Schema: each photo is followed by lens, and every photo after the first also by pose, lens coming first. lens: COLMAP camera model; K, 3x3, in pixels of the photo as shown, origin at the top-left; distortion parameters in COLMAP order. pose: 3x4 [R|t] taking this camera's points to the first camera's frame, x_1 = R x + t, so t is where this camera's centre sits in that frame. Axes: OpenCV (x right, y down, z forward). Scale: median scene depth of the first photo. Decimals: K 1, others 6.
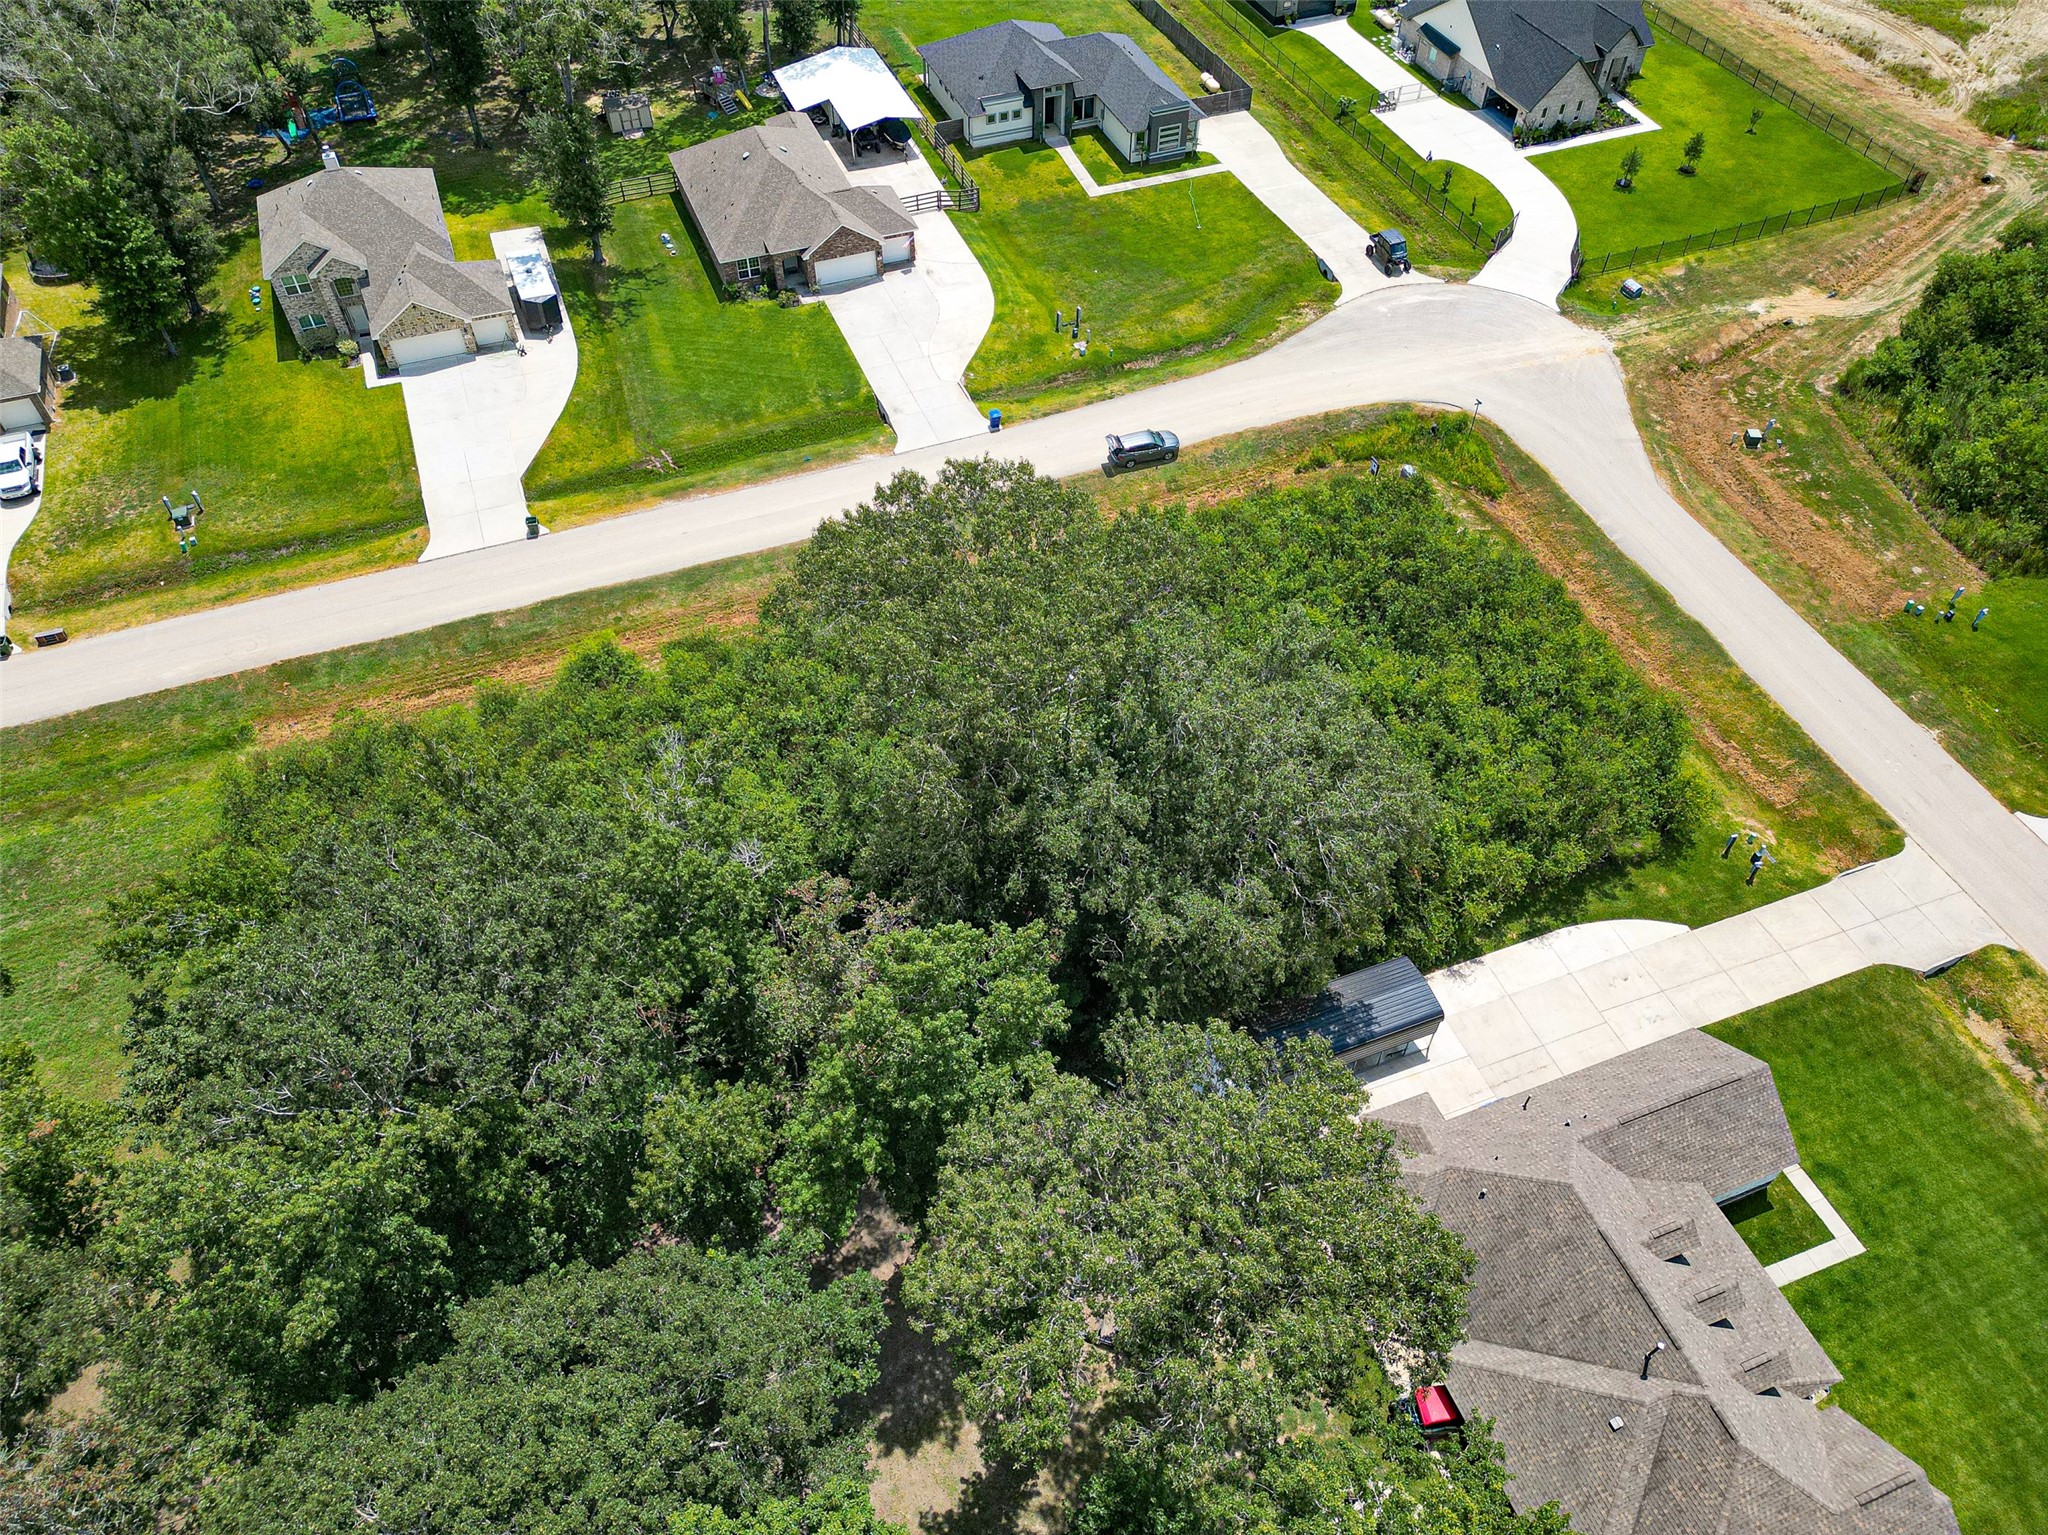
lens RADIAL K [[1437.1, 0, 1025.2], [0, 1437.1, 773.4], [0, 0, 1]] dist [0.071158, -0.067972]
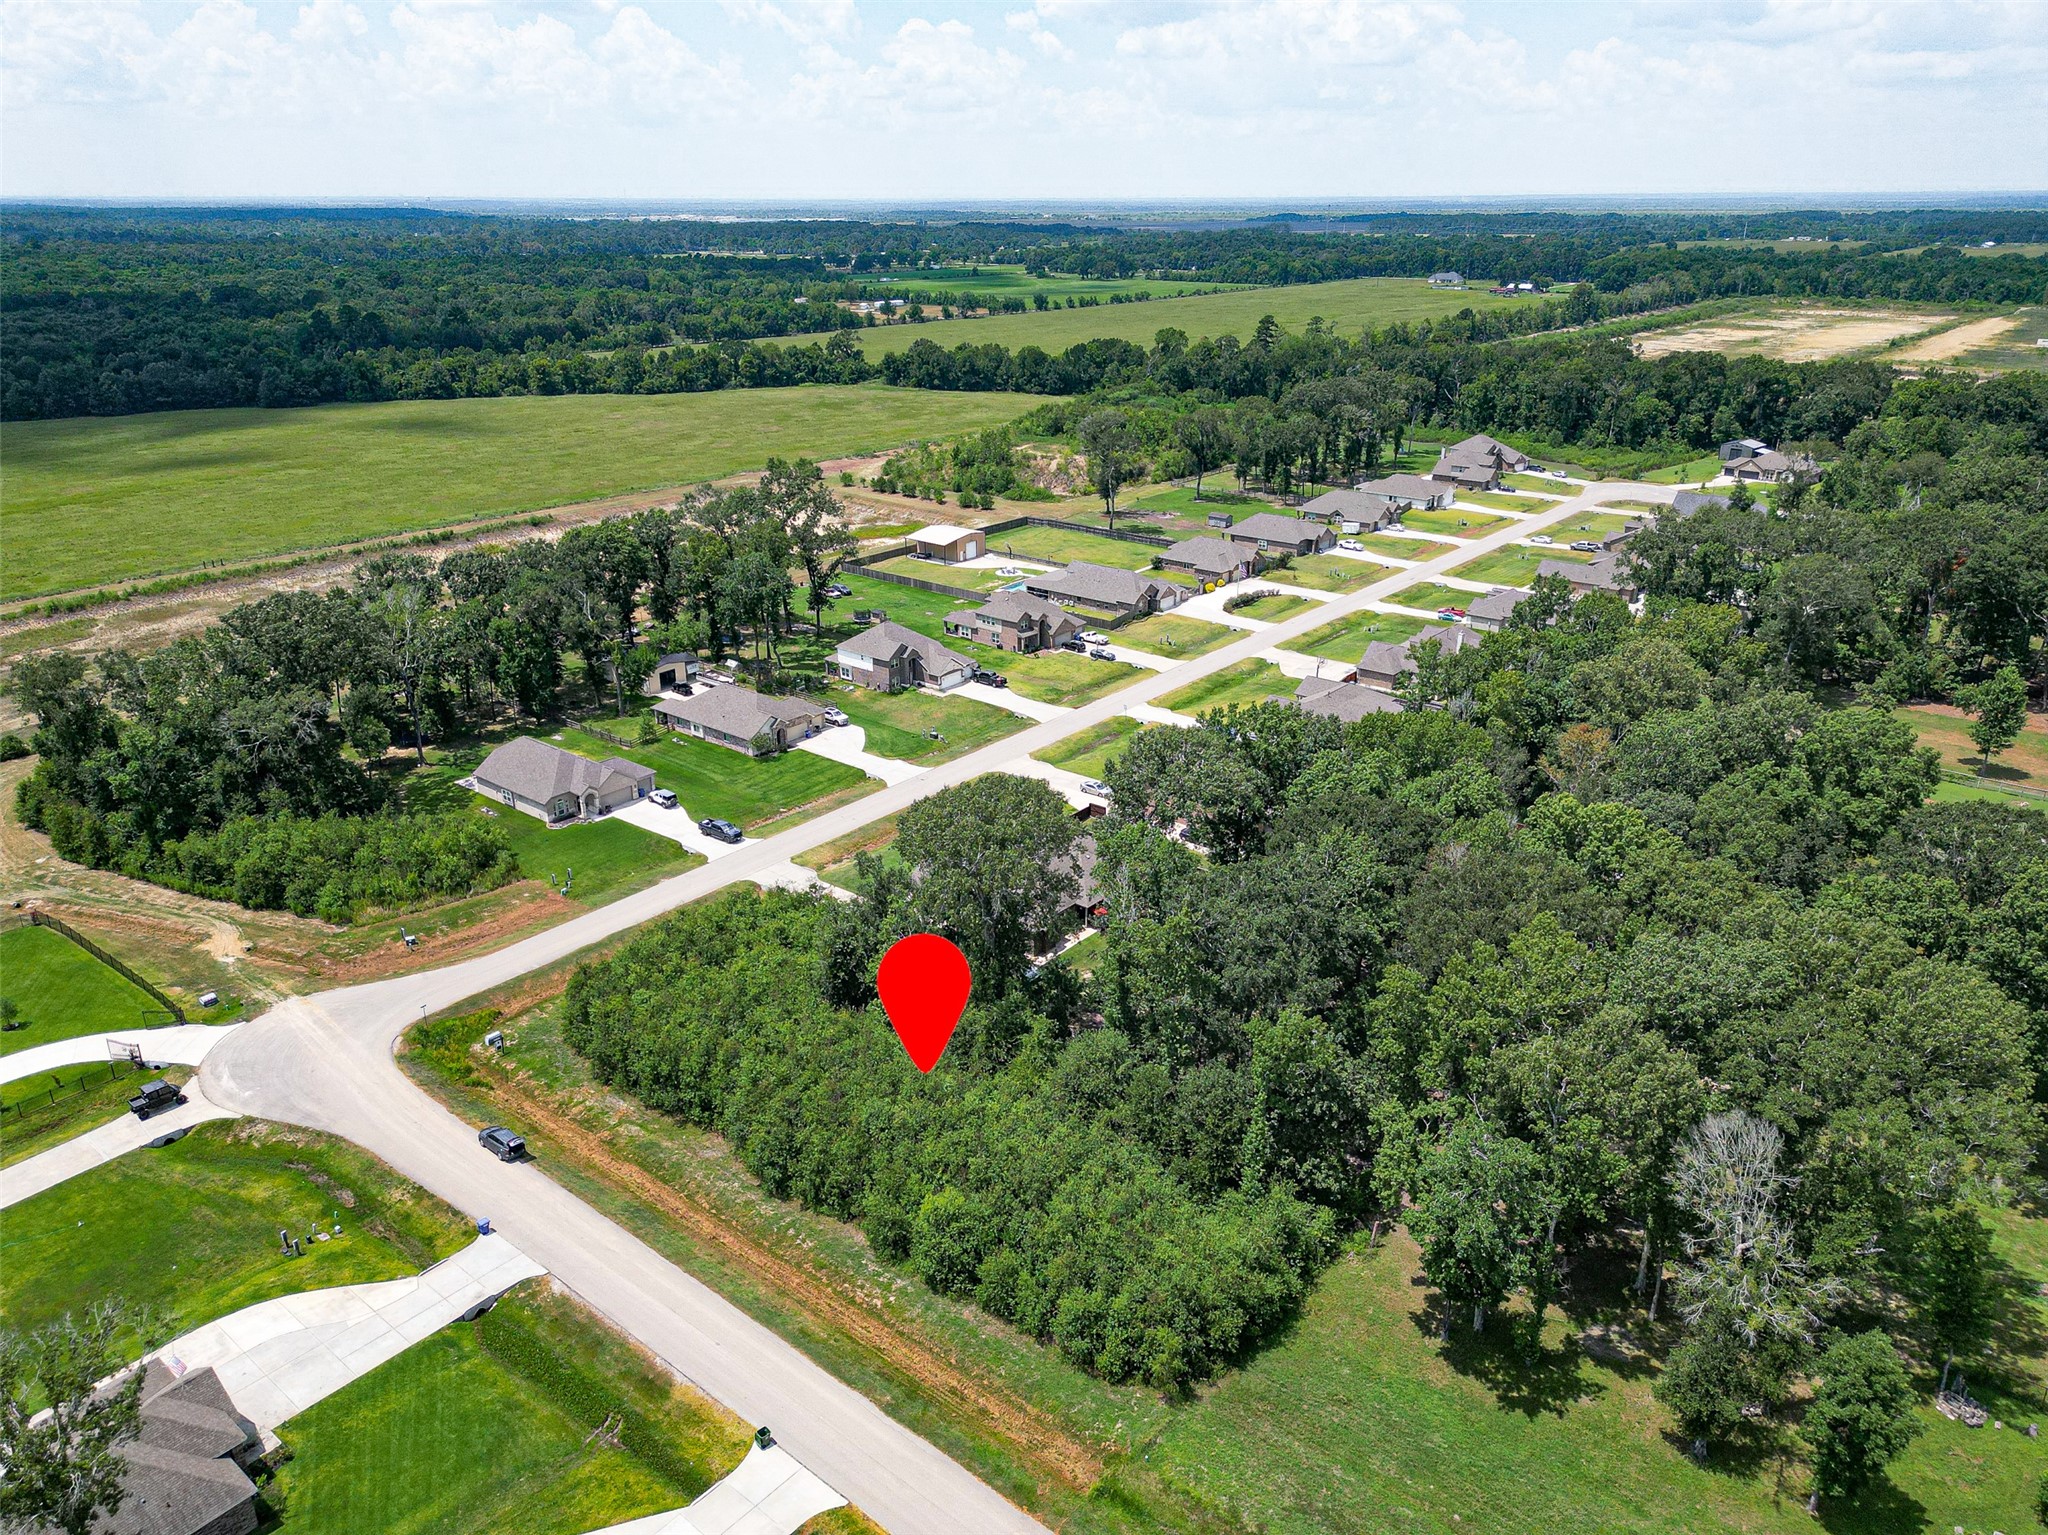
lens RADIAL K [[1438.7, 0, 1024.0], [0, 1438.7, 767.5], [0, 0, 1]] dist [0.082275, -0.083762]
pose [[-0.486312, -0.321549, 0.812470, -0.953061], [0.665845, 0.465737, 0.582872, -0.740075], [-0.565819, 0.824436, -0.012392, 0.476879]]
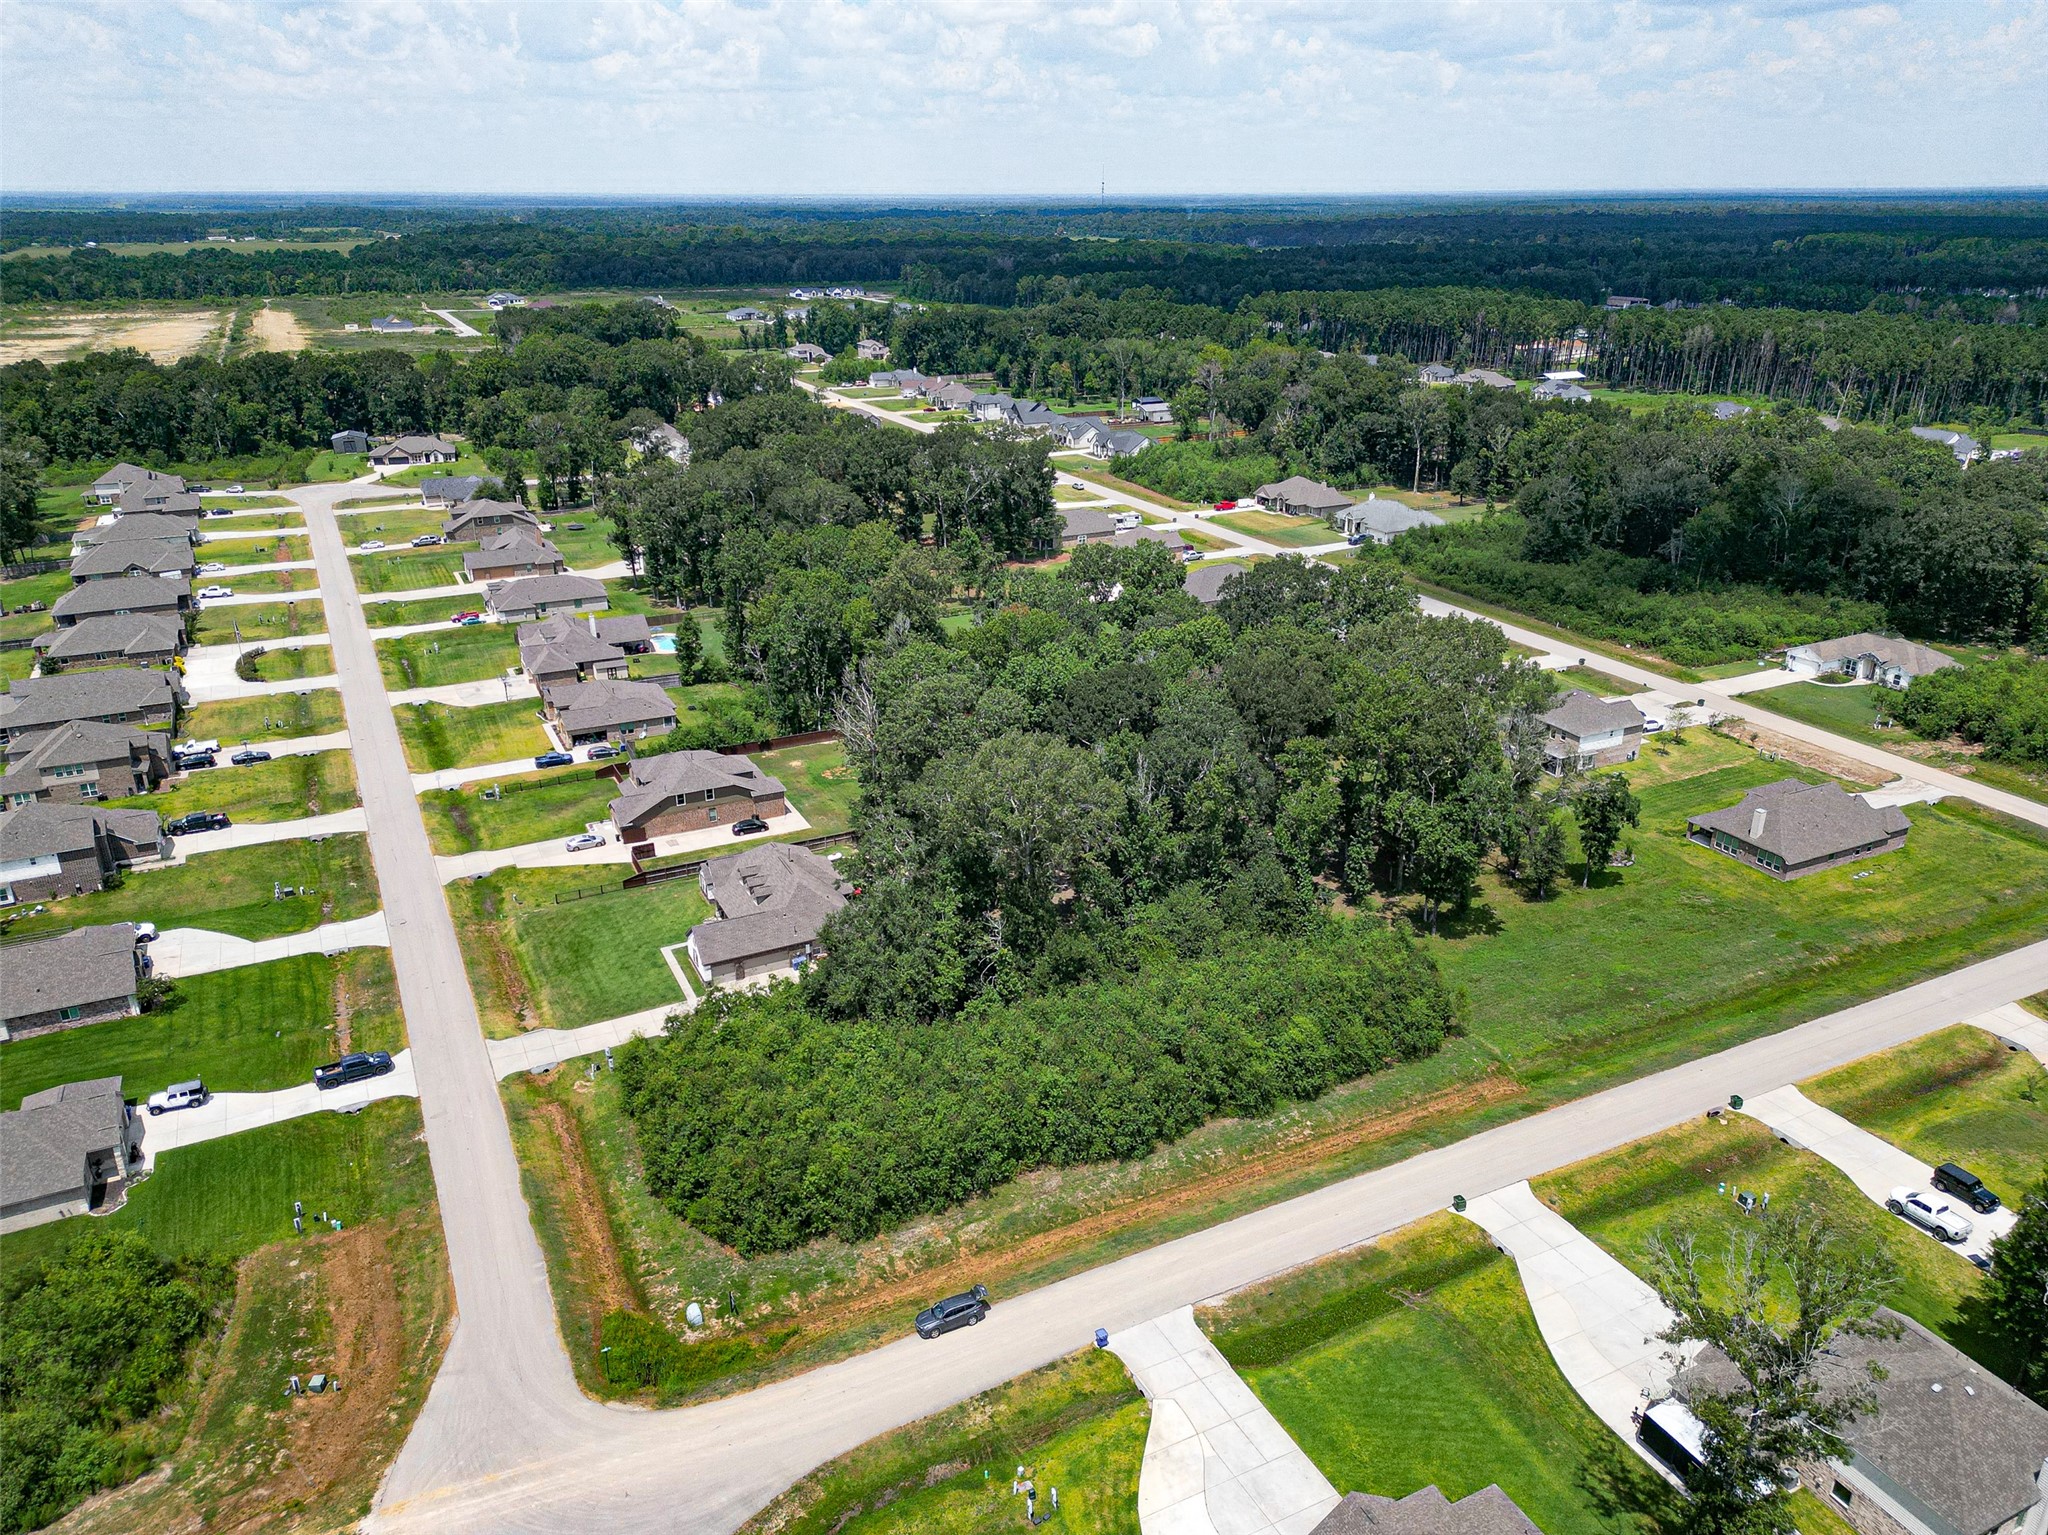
lens RADIAL K [[1438.7, 0, 1024.0], [0, 1438.7, 767.5], [0, 0, 1]] dist [0.082275, -0.083762]
pose [[-0.995976, 0.033261, -0.083223, 0.096287], [-0.068108, 0.322672, 0.944057, -1.240260], [0.058254, 0.945926, -0.319108, 0.902527]]
